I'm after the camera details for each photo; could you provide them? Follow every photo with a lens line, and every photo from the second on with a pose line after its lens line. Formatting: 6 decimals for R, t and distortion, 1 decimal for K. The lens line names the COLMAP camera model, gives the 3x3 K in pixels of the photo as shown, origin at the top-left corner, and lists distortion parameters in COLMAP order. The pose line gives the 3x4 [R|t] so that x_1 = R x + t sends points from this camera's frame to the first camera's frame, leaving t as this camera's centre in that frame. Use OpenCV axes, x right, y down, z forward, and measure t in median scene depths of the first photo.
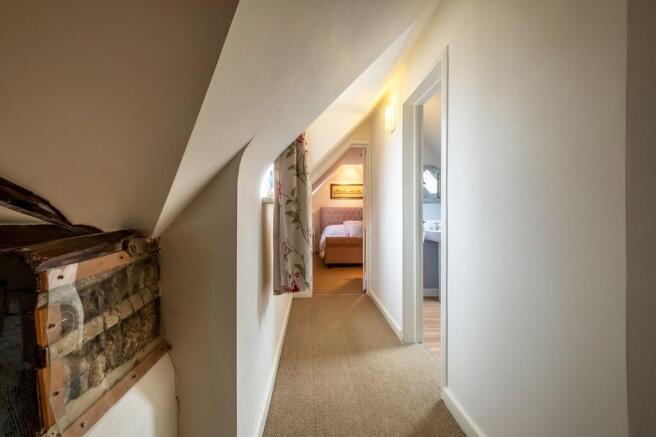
lens RADIAL K [[284.6, 0, 329.8], [0, 284.6, 214.1], [0, 0, 1]] dist [0.000918, 0.000138]
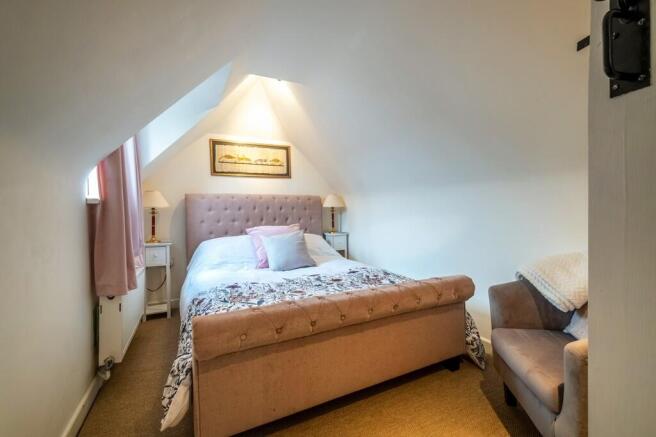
lens RADIAL K [[284.6, 0, 329.8], [0, 284.6, 214.1], [0, 0, 1]] dist [0.000918, 0.000138]
pose [[0.905918, -0.019955, 0.422983, -0.018171], [0.008350, 0.999537, 0.029271, -0.006474], [-0.423371, -0.022986, 0.905665, 0.547214]]
